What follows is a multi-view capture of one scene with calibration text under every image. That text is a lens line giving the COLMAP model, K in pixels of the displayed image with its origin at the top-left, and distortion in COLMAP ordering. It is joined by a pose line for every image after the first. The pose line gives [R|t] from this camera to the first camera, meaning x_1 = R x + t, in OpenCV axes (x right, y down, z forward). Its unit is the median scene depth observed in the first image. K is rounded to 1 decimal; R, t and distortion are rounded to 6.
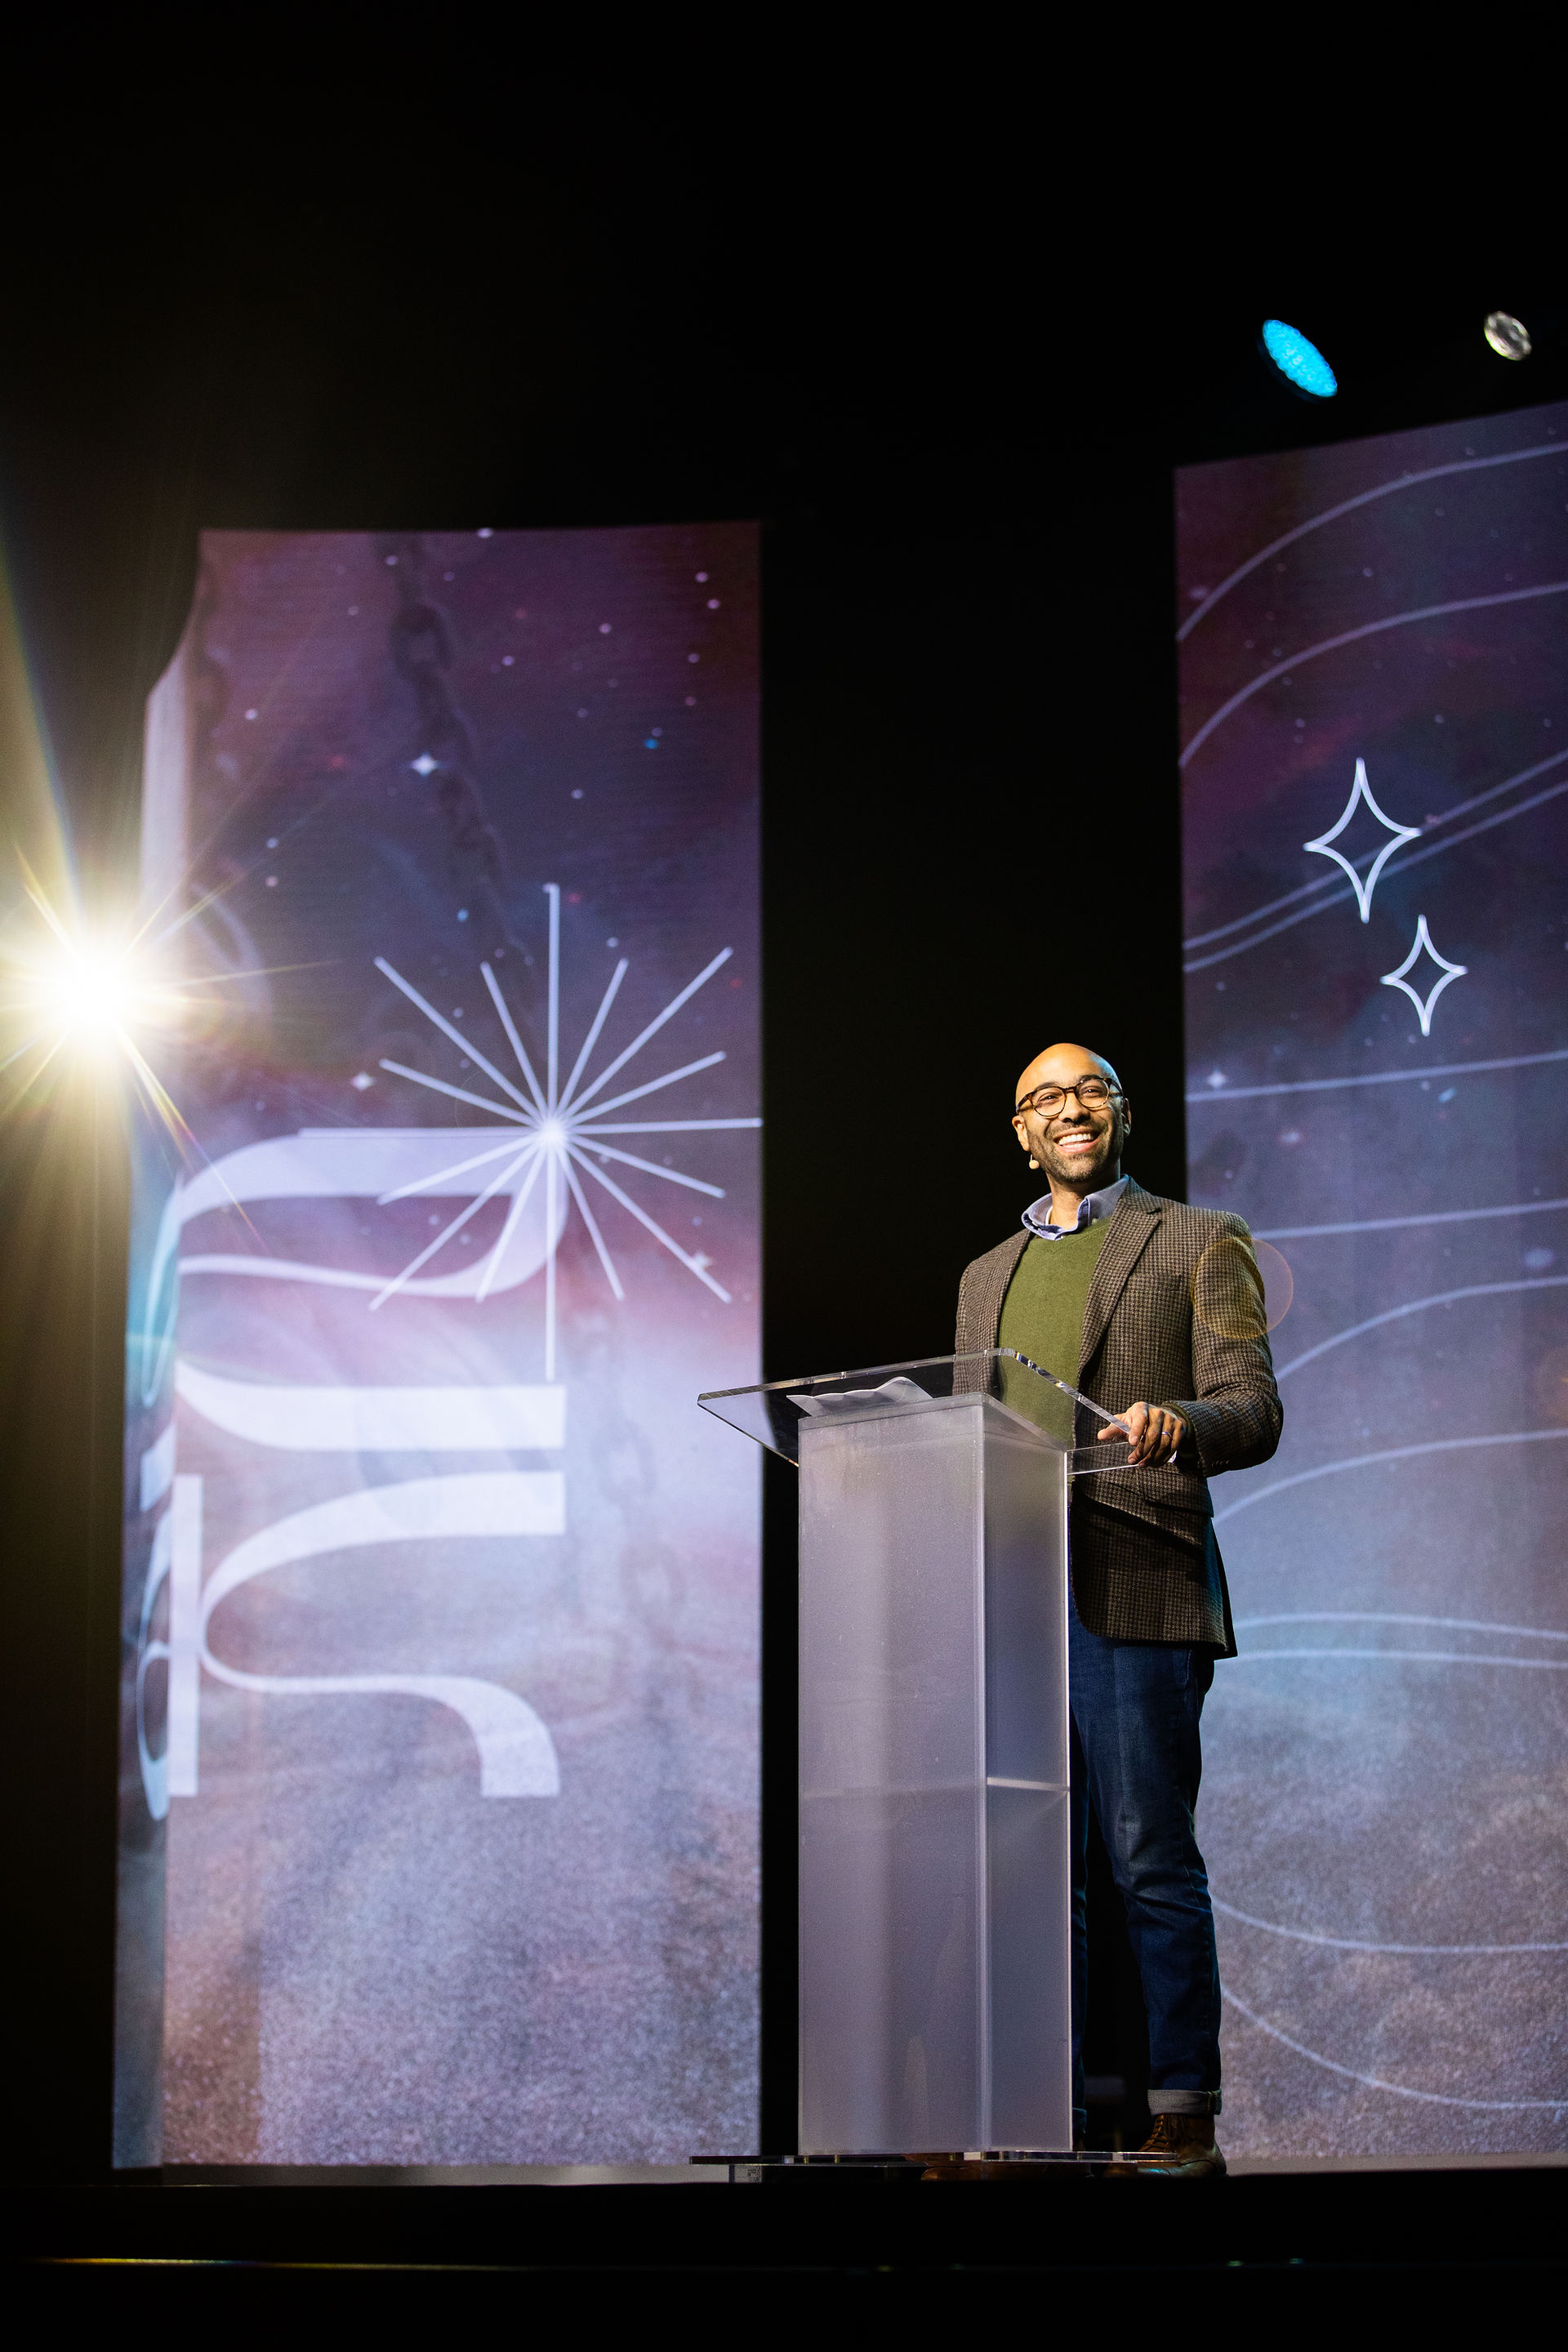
lens RADIAL K [[4845.6, 0, 784.0], [0, 4845.6, 1176.0], [0, 0, 1]] dist [-0.303007, -0.101315]
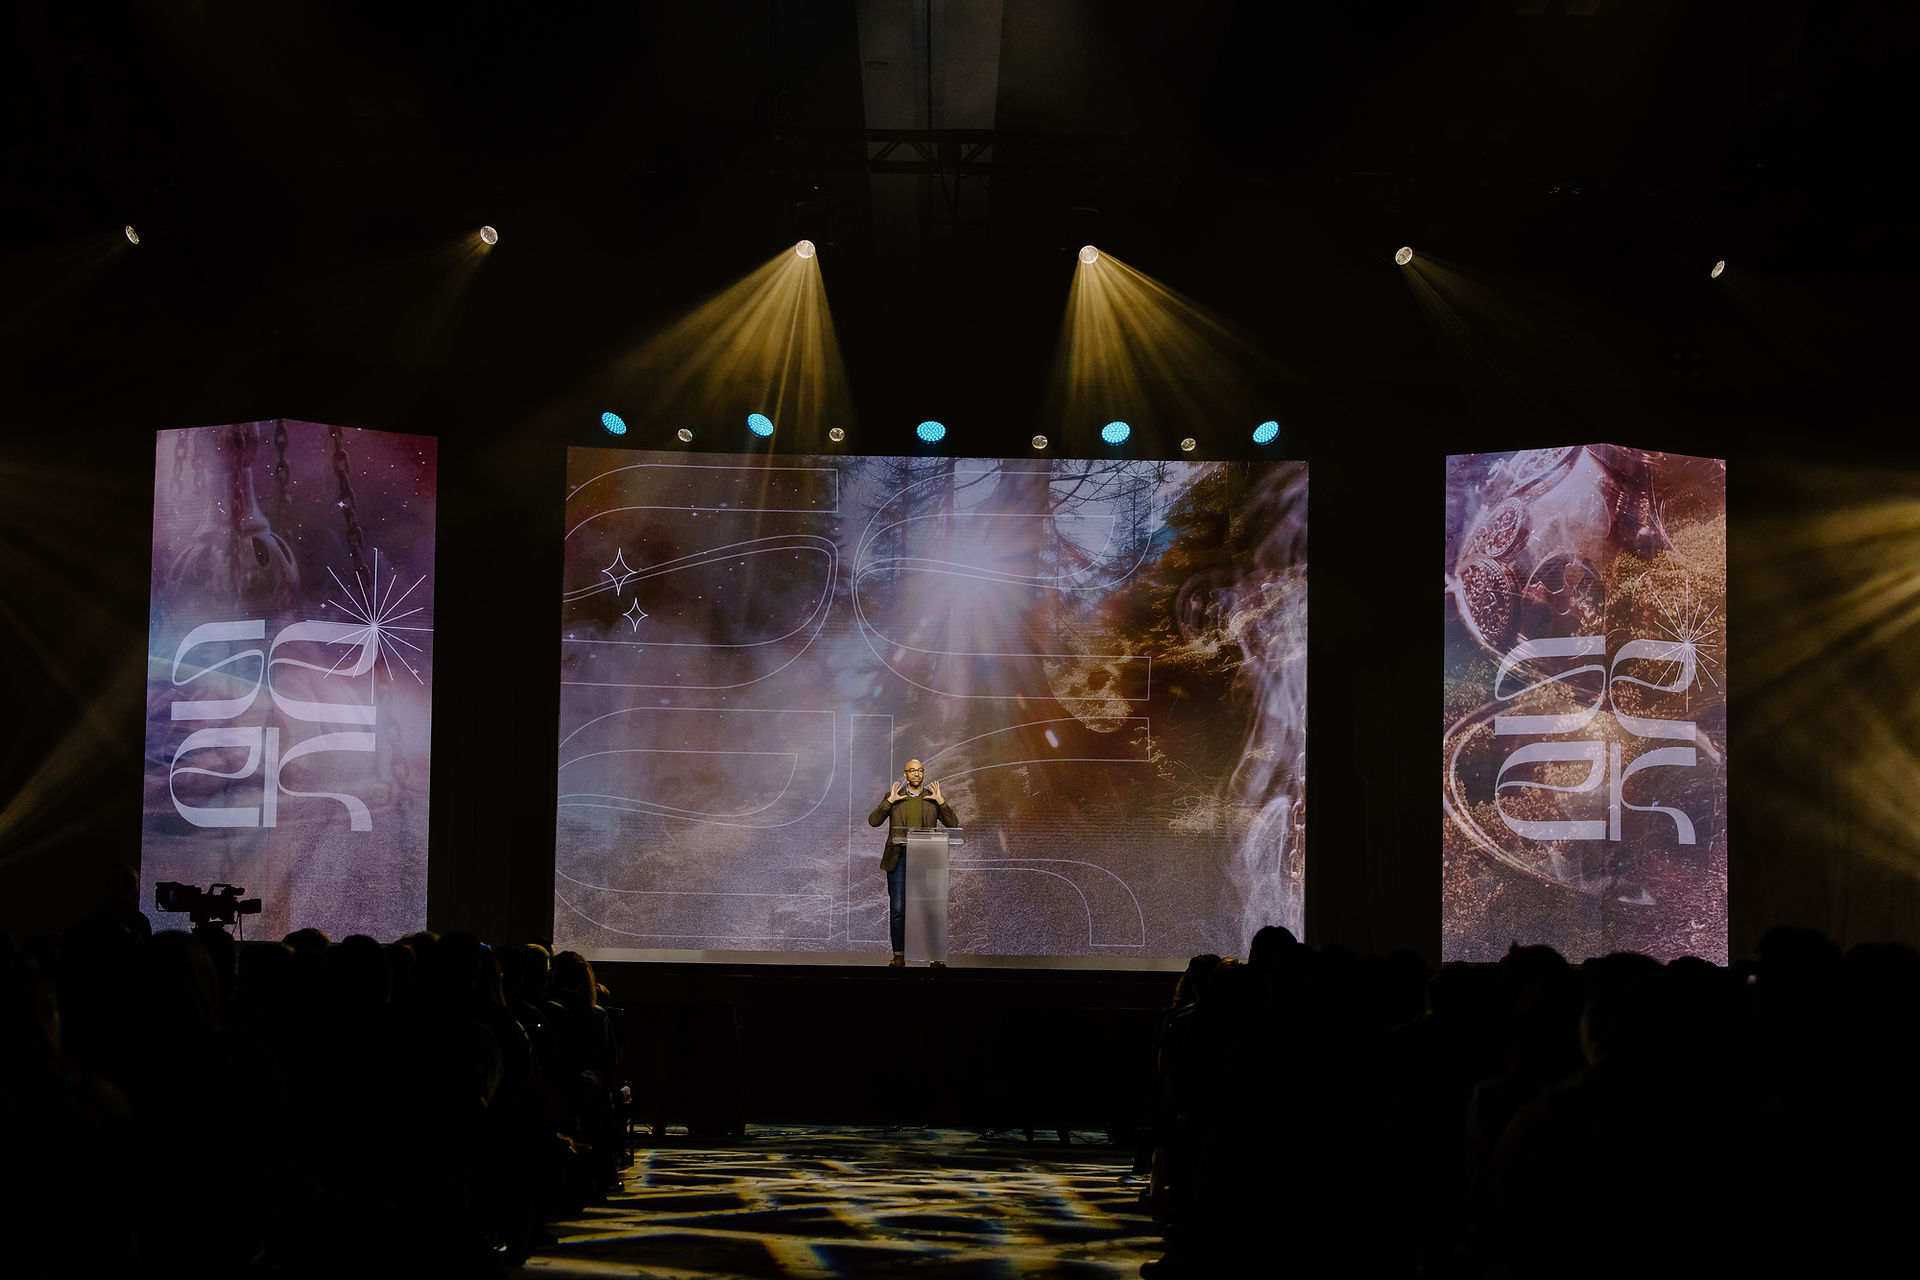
lens RADIAL K [[3955.6, 0, 960.0], [0, 3955.6, 640.0], [0, 0, 1]] dist [-0.303007, -0.101315]
pose [[0.729722, 0.065454, 0.680604, -1.587348], [-0.163827, 0.983150, 0.081100, -0.284329], [-0.663827, -0.170682, 0.728149, -1.205348]]
